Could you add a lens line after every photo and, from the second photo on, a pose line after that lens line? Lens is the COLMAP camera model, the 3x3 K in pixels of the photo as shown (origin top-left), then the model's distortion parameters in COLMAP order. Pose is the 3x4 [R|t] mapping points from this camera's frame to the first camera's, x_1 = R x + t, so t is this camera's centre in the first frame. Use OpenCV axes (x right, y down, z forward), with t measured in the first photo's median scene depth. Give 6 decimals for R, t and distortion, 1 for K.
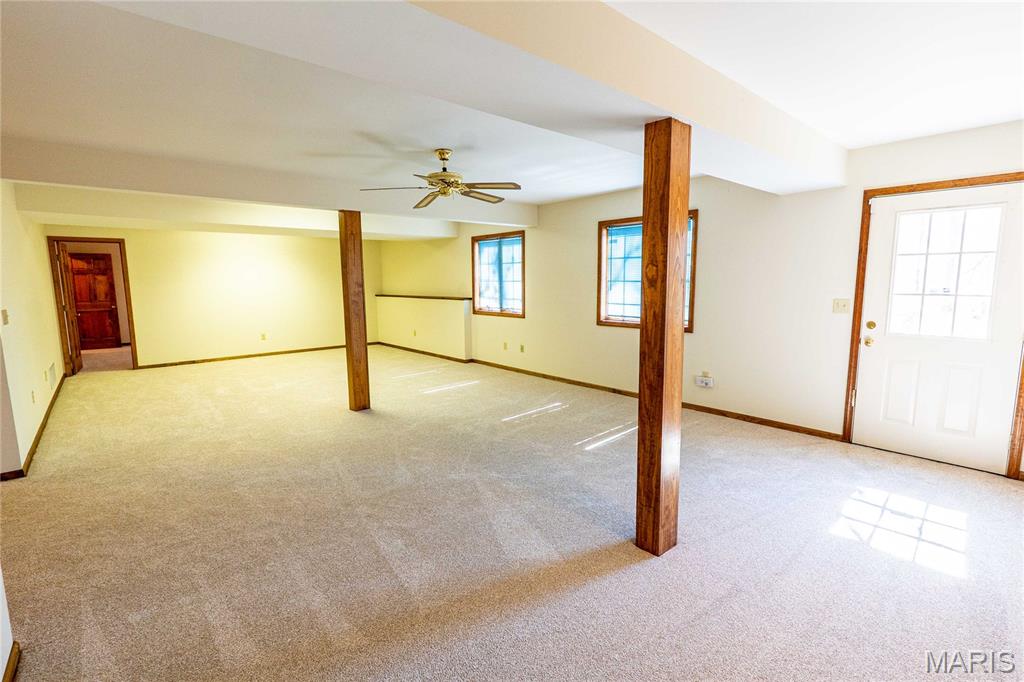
lens RADIAL K [[468.5, 0, 518.0], [0, 468.5, 340.0], [0, 0, 1]] dist [-0.000735, 0.000226]
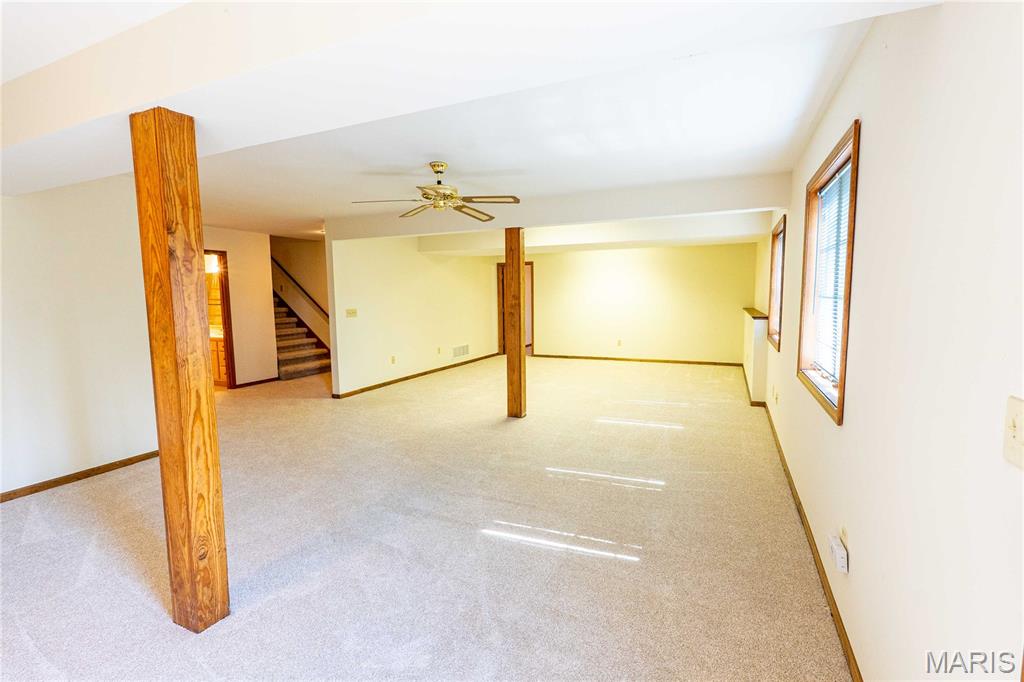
lens RADIAL K [[470.3, 0, 513.1], [0, 470.3, 340.6], [0, 0, 1]] dist [-0.006236, 0.000439]
pose [[0.413549, 0.096428, -0.905361, 0.627397], [-0.110640, 0.992329, 0.055153, -0.081075], [0.903735, 0.077361, 0.421045, 0.568995]]
